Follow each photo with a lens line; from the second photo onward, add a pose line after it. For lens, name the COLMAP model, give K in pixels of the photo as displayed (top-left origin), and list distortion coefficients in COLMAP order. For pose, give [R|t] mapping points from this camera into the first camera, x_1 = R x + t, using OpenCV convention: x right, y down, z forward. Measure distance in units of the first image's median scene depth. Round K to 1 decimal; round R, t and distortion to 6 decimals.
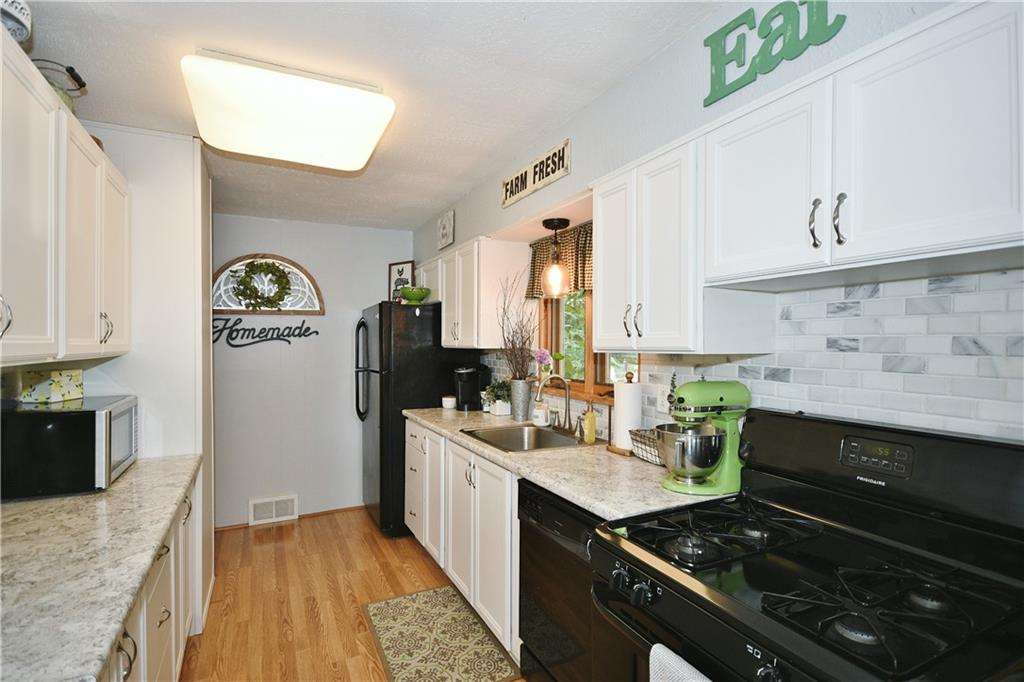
lens RADIAL K [[486.5, 0, 505.2], [0, 486.5, 346.6], [0, 0, 1]] dist [-0.010444, -0.001727]
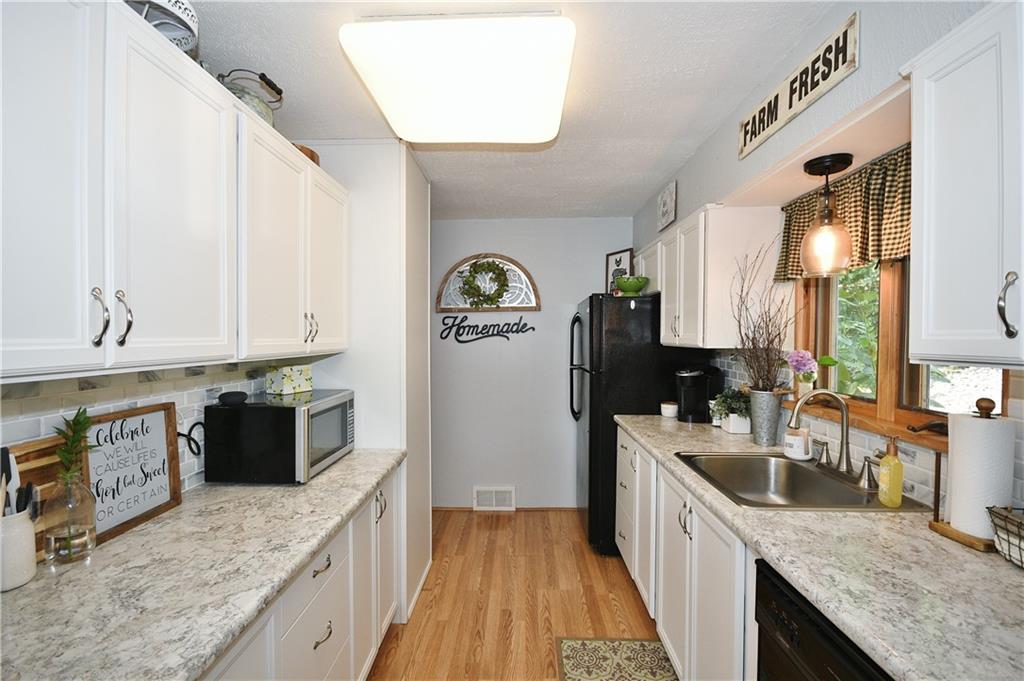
lens RADIAL K [[448.3, 0, 514.2], [0, 448.3, 344.7], [0, 0, 1]] dist [0.001439, -0.004577]
pose [[0.884396, 0.009536, -0.466639, 0.012721], [-0.003795, 0.999905, 0.013241, -0.011456], [0.466721, -0.009940, 0.884349, 0.245880]]
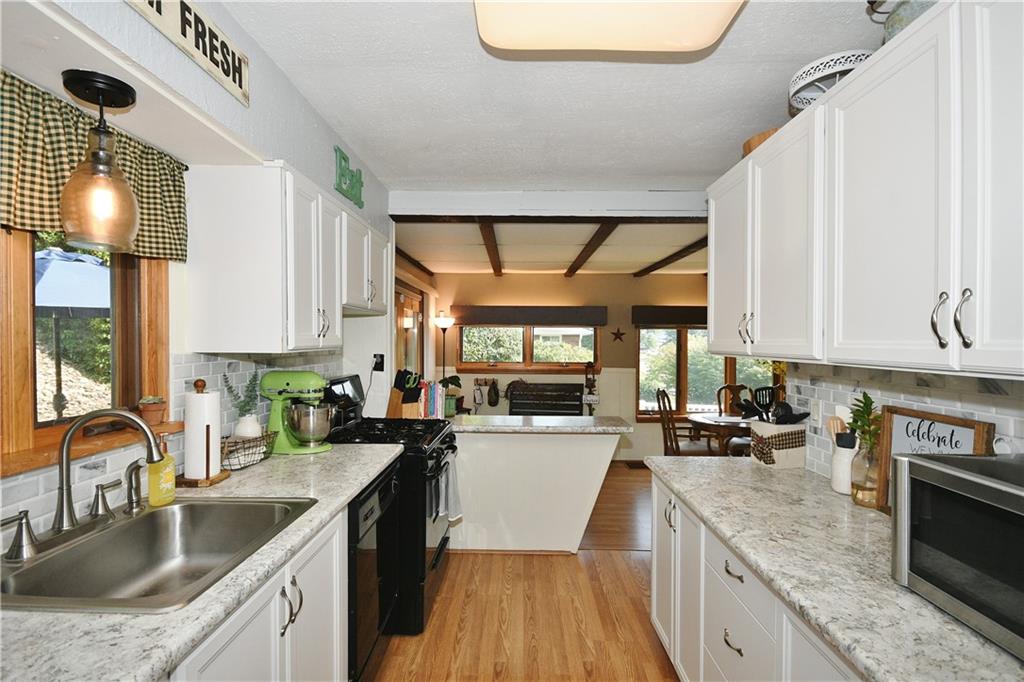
lens RADIAL K [[486.5, 0, 511.3], [0, 486.5, 343.5], [0, 0, 1]] dist [-0.010444, -0.001727]
pose [[-0.880950, -0.003091, 0.473199, -0.469069], [0.001414, 0.999957, 0.009165, -0.012042], [-0.473207, 0.008743, -0.880908, 1.219158]]
